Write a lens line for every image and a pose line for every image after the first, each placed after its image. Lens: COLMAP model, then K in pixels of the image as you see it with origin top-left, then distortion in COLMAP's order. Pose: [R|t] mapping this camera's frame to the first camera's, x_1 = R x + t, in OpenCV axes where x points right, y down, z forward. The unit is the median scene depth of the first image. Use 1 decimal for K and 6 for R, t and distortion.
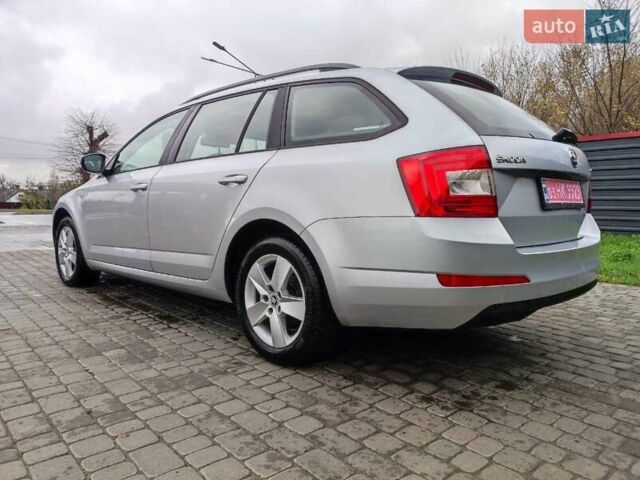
lens RADIAL K [[478.8, 0, 321.1], [0, 478.8, 239.9], [0, 0, 1]] dist [0.003624, 0.000475]
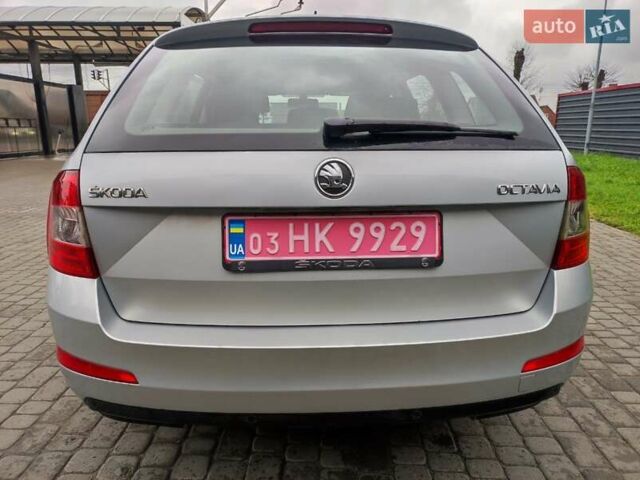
lens RADIAL K [[478.8, 0, 321.5], [0, 478.8, 241.3], [0, 0, 1]] dist [0.003624, 0.000475]
pose [[0.738998, 0.152160, -0.656299, 0.985463], [-0.056263, 0.984697, 0.164945, -0.216030], [0.671354, -0.084968, 0.736250, 0.684320]]
